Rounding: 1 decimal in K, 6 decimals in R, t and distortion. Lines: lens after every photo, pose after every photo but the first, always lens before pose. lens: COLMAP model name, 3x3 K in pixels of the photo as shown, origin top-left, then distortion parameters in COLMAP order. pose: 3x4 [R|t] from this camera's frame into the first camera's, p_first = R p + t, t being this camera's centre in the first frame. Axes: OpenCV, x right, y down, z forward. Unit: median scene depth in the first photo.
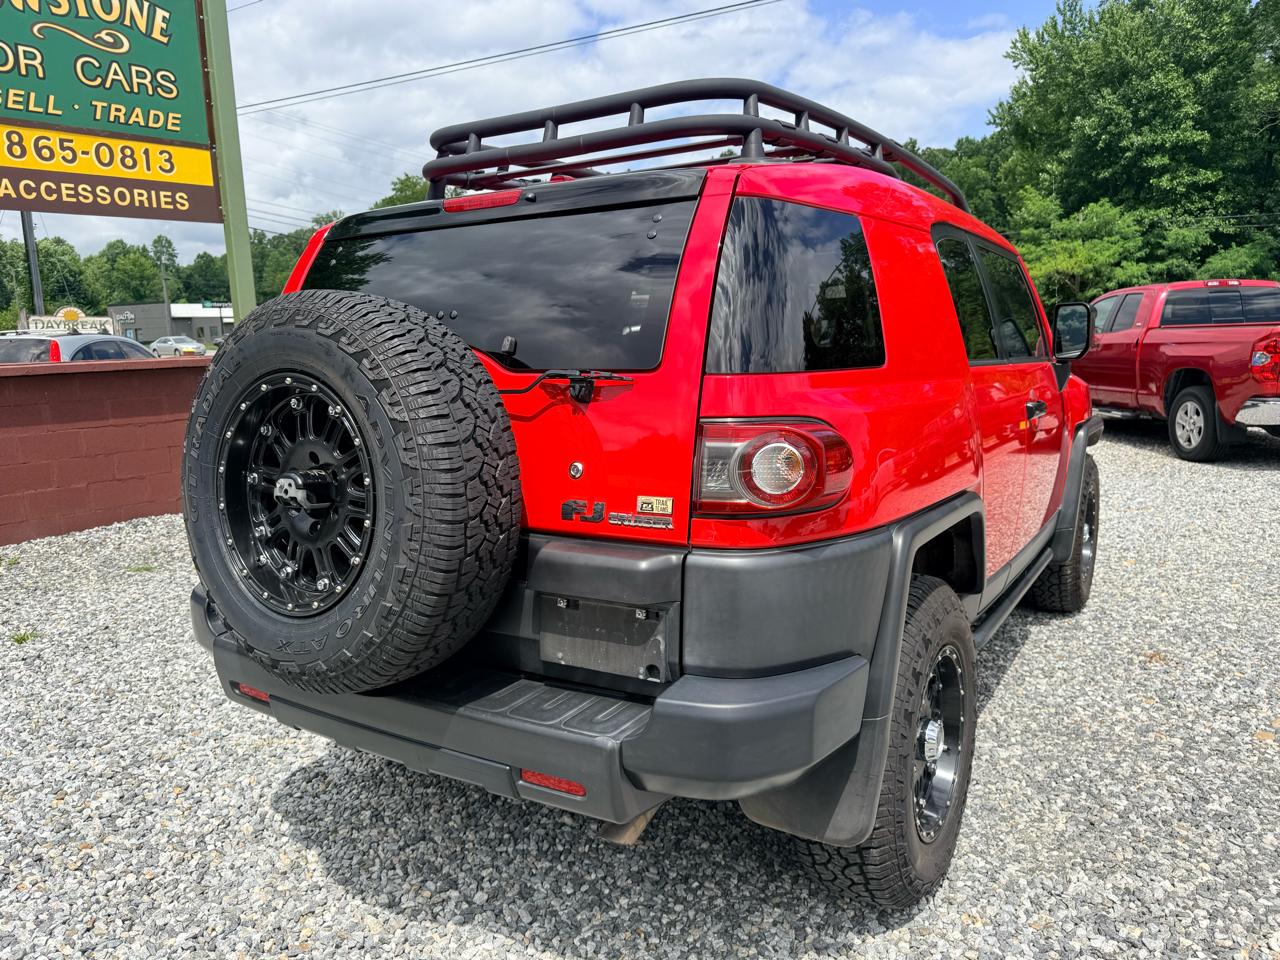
lens RADIAL K [[915.1, 0, 633.6], [0, 915.1, 484.5], [0, 0, 1]] dist [0.006487, -0.010532]
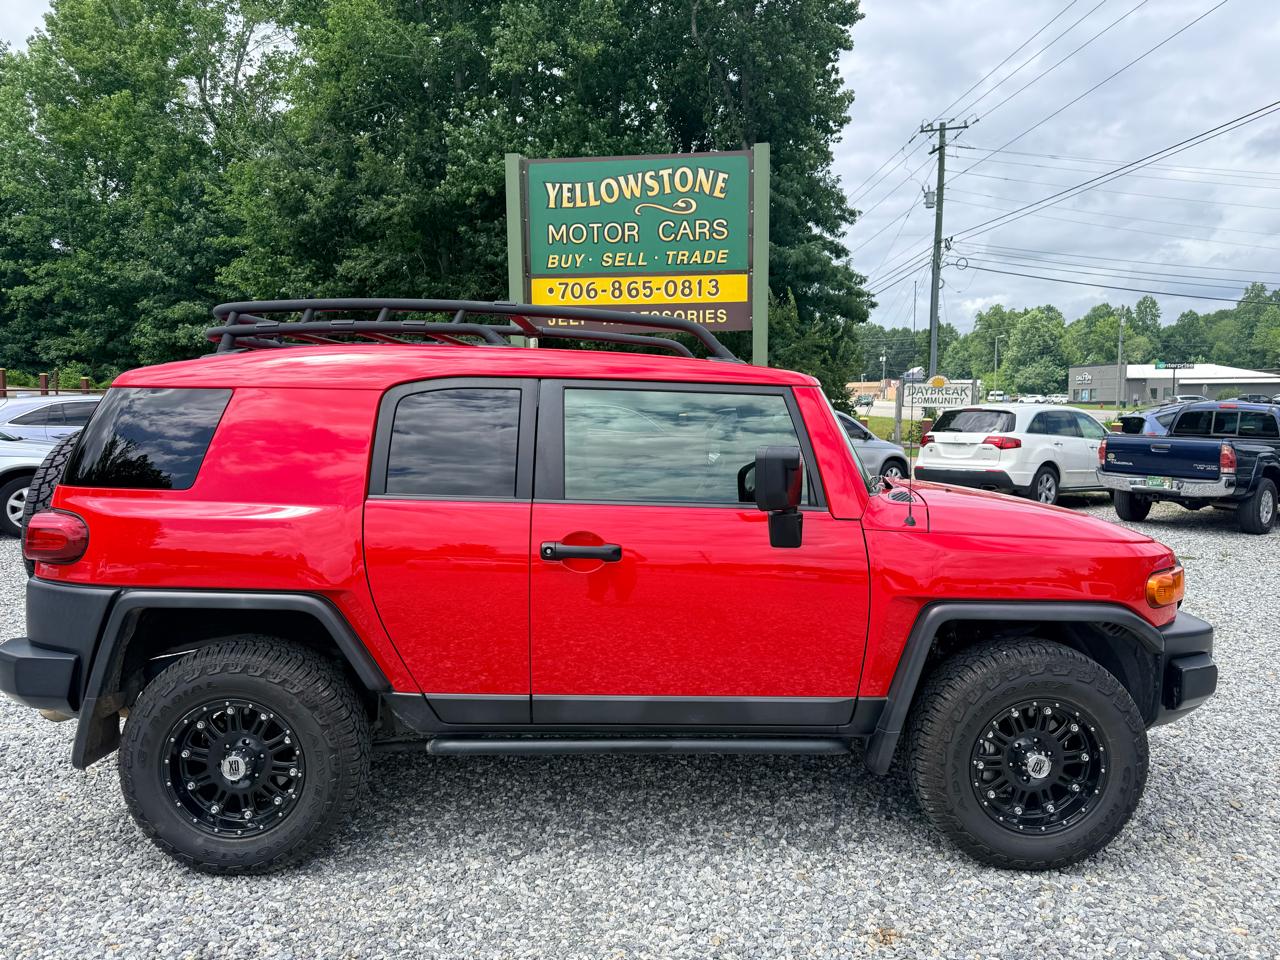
lens RADIAL K [[915.1, 0, 653.1], [0, 915.1, 493.2], [0, 0, 1]] dist [0.006487, -0.010532]
pose [[0.559464, 0.104473, -0.822244, 1.354871], [-0.147485, 0.988741, 0.025277, -0.198394], [0.815627, 0.107127, 0.568573, 0.524036]]
